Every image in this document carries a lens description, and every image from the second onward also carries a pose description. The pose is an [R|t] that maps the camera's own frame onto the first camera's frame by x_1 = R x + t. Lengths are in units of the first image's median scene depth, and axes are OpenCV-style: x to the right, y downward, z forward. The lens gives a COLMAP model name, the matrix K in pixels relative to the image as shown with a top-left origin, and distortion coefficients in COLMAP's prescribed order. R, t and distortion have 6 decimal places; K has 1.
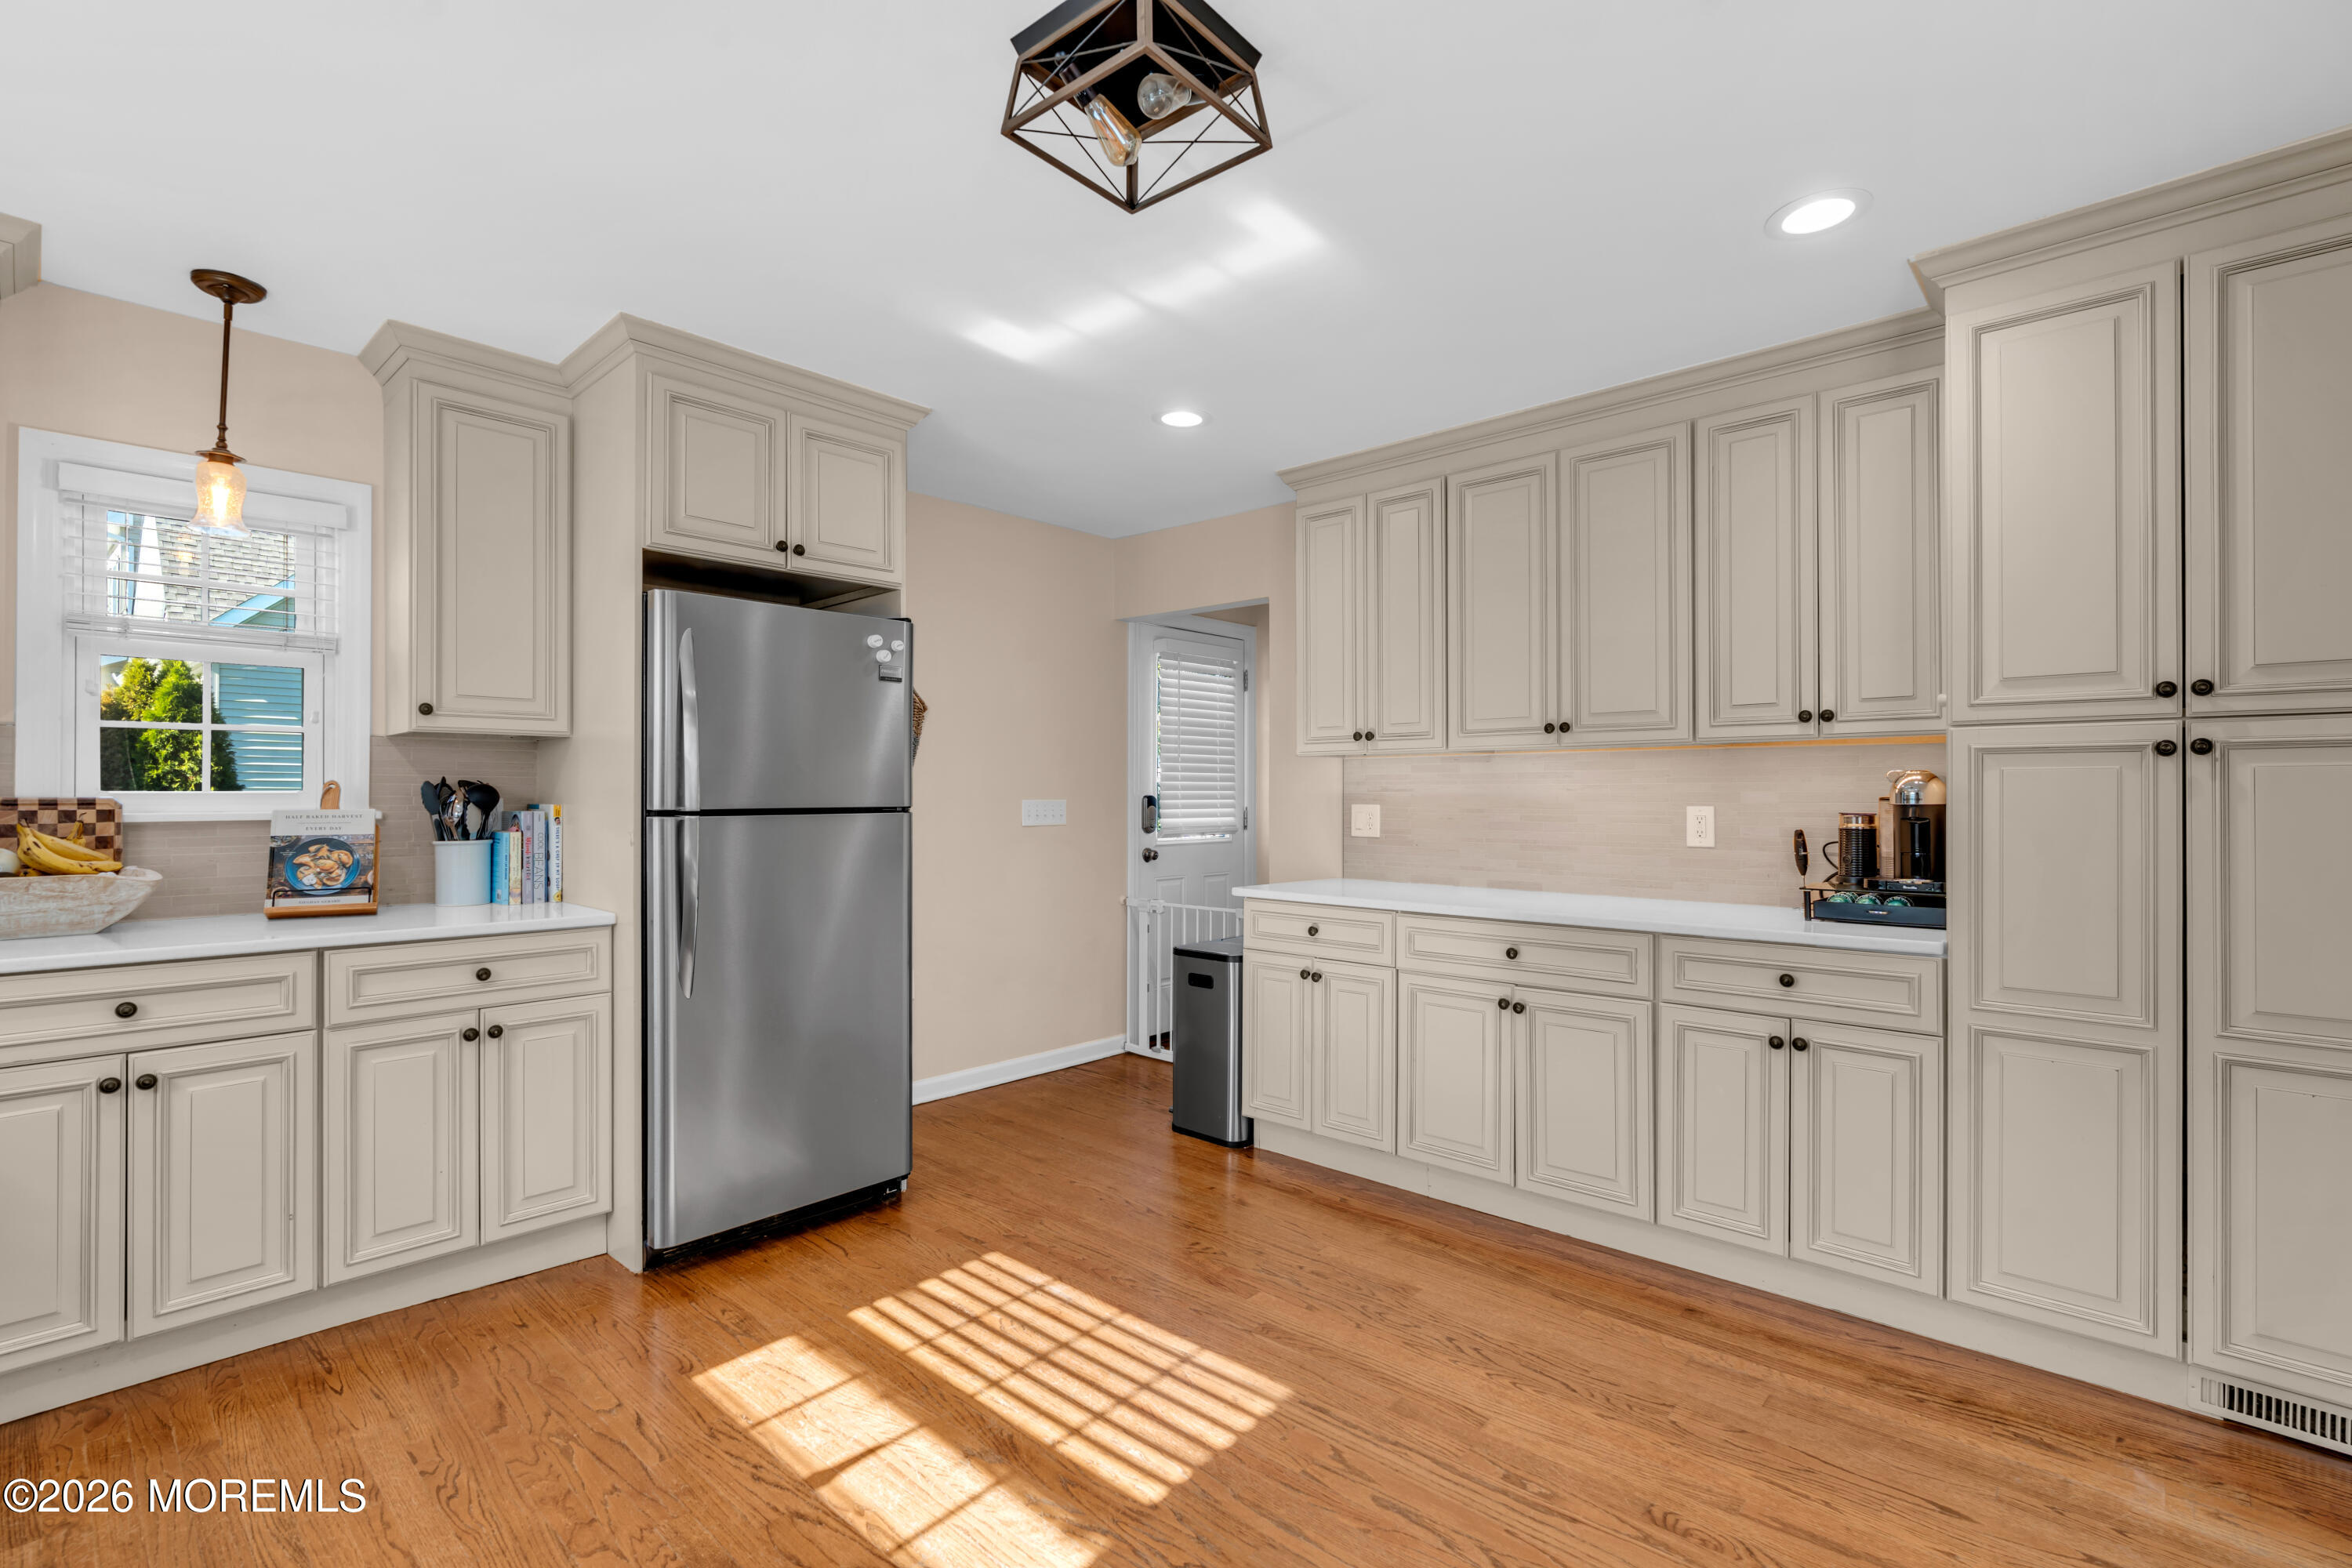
lens RADIAL K [[1068.2, 0, 1176.0], [0, 1068.2, 784.0], [0, 0, 1]] dist [-0.000997, 0.000425]
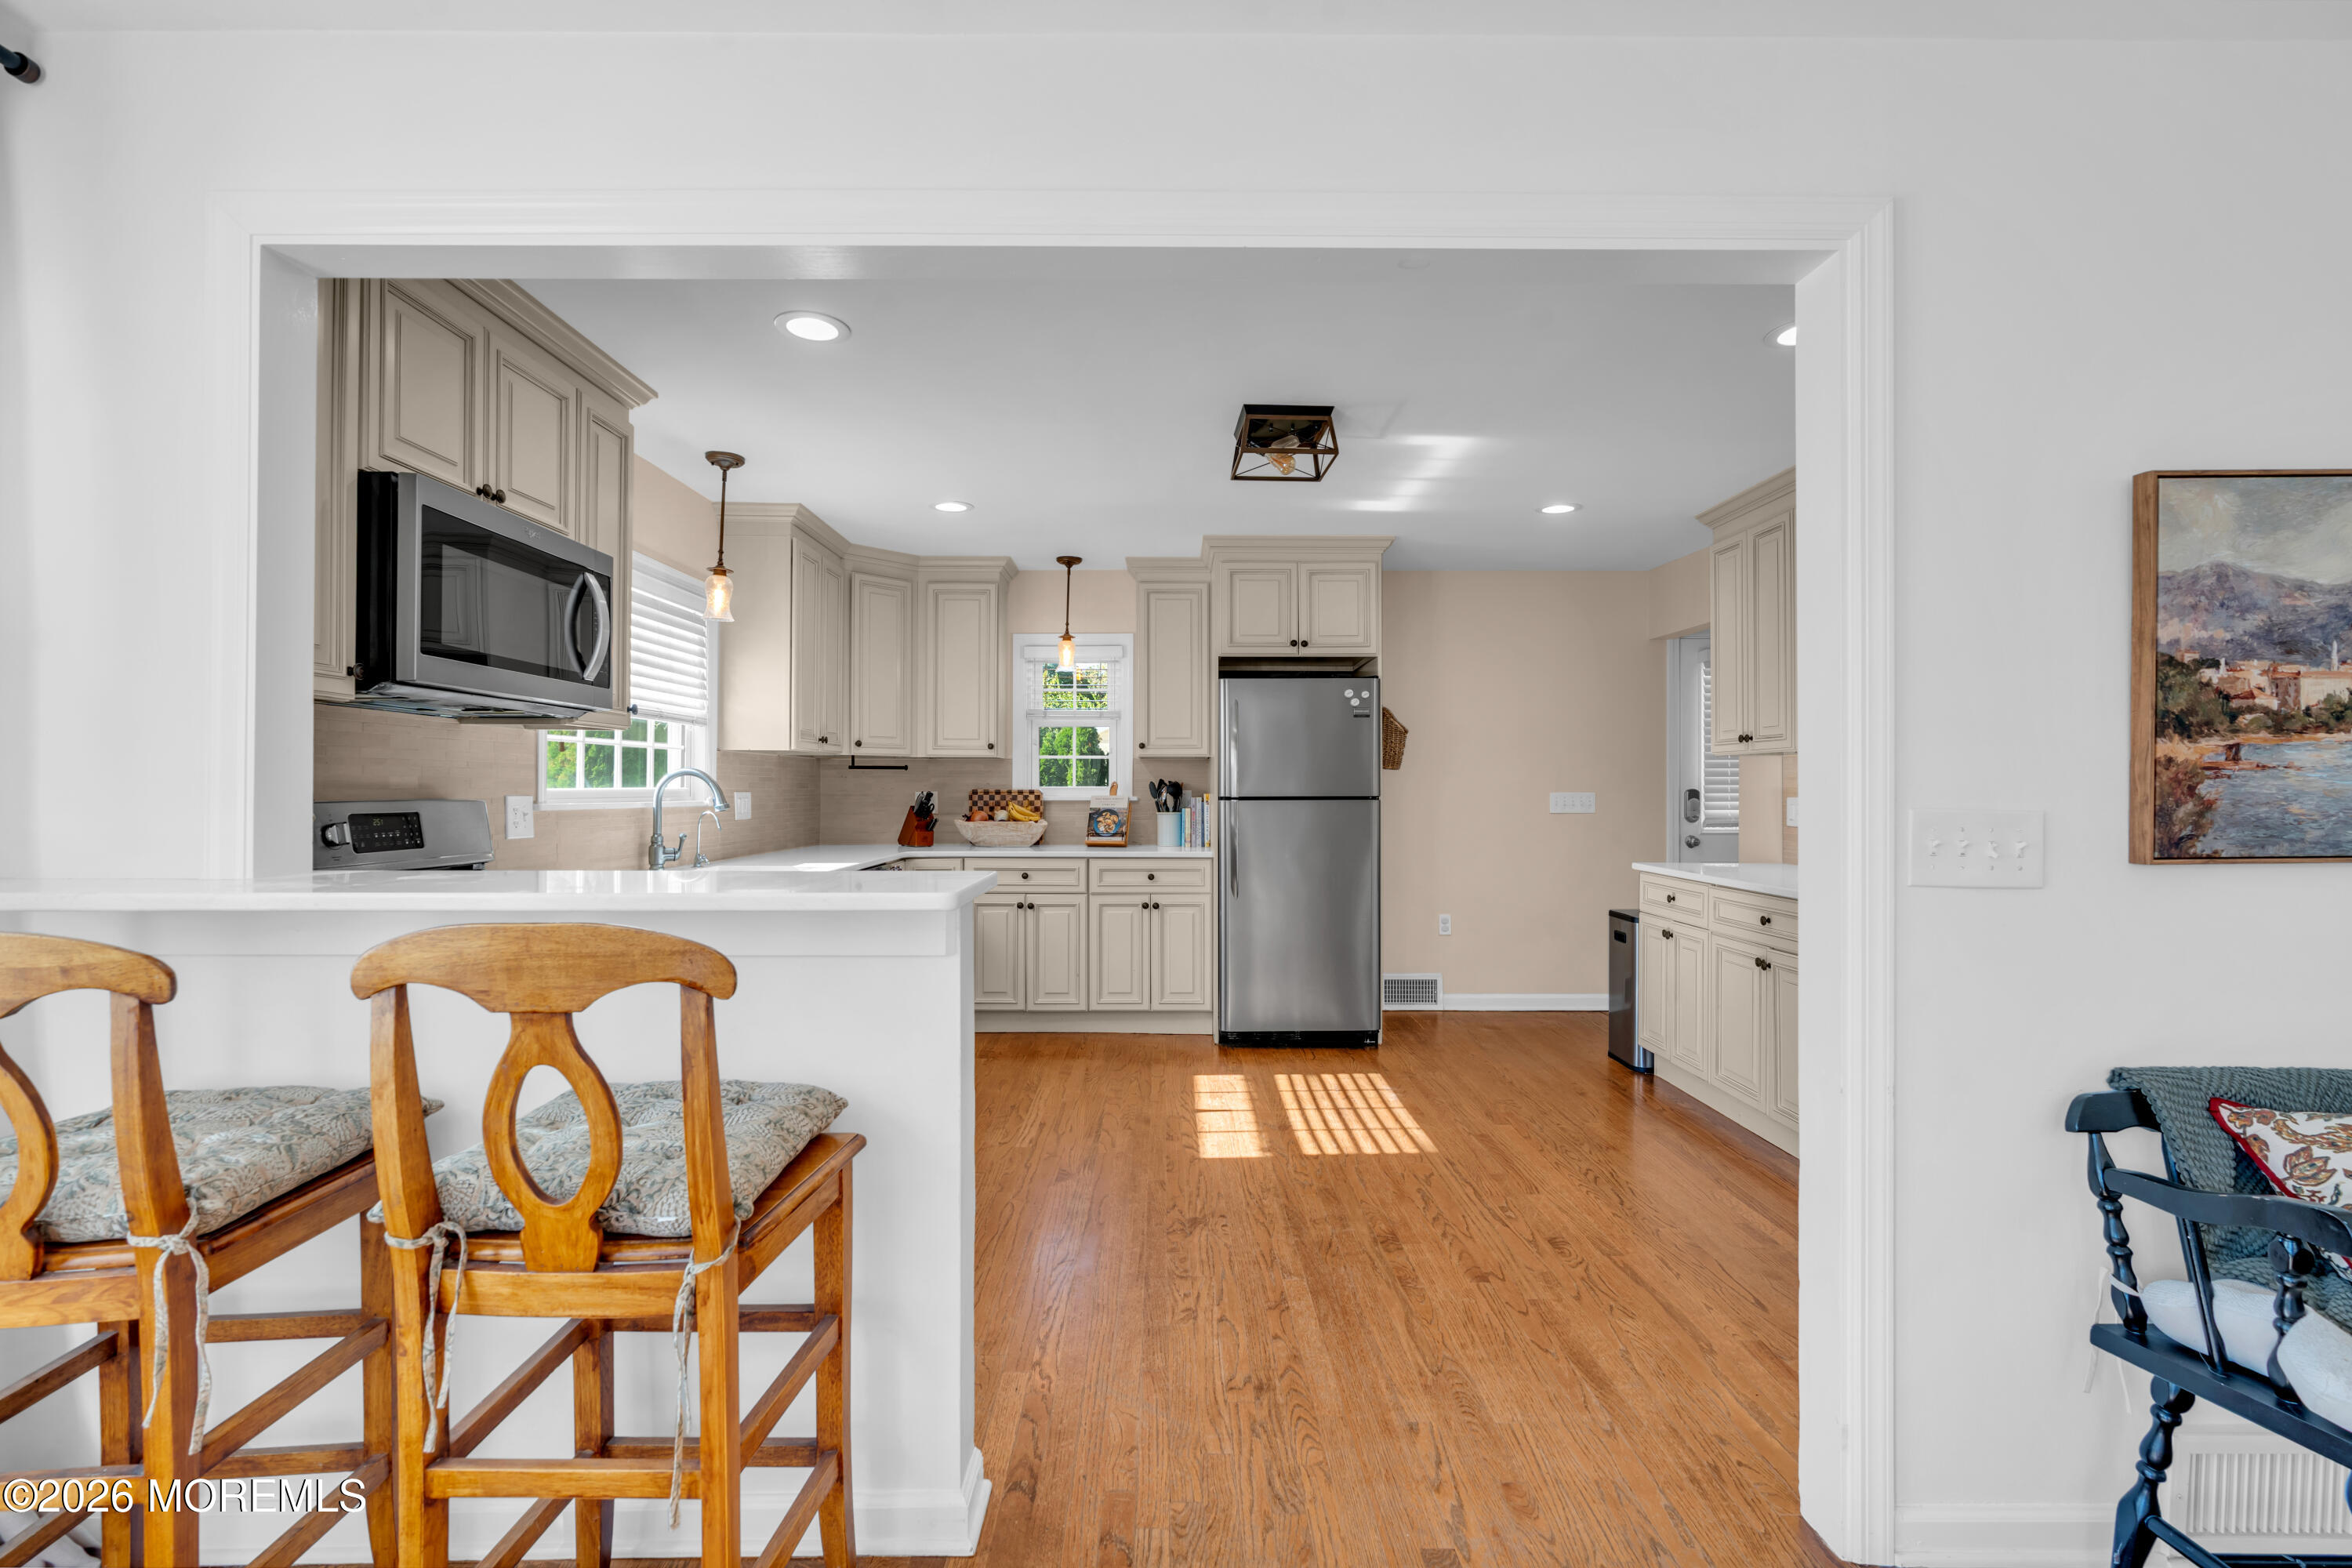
lens RADIAL K [[1019.4, 0, 1176.0], [0, 1019.4, 784.0], [0, 0, 1]] dist [-0.000307, 0.000016]
pose [[0.689422, -0.002156, -0.724357, 0.747286], [0.006574, 0.999973, 0.003281, -0.004384], [0.724330, -0.007024, 0.689417, -0.285448]]
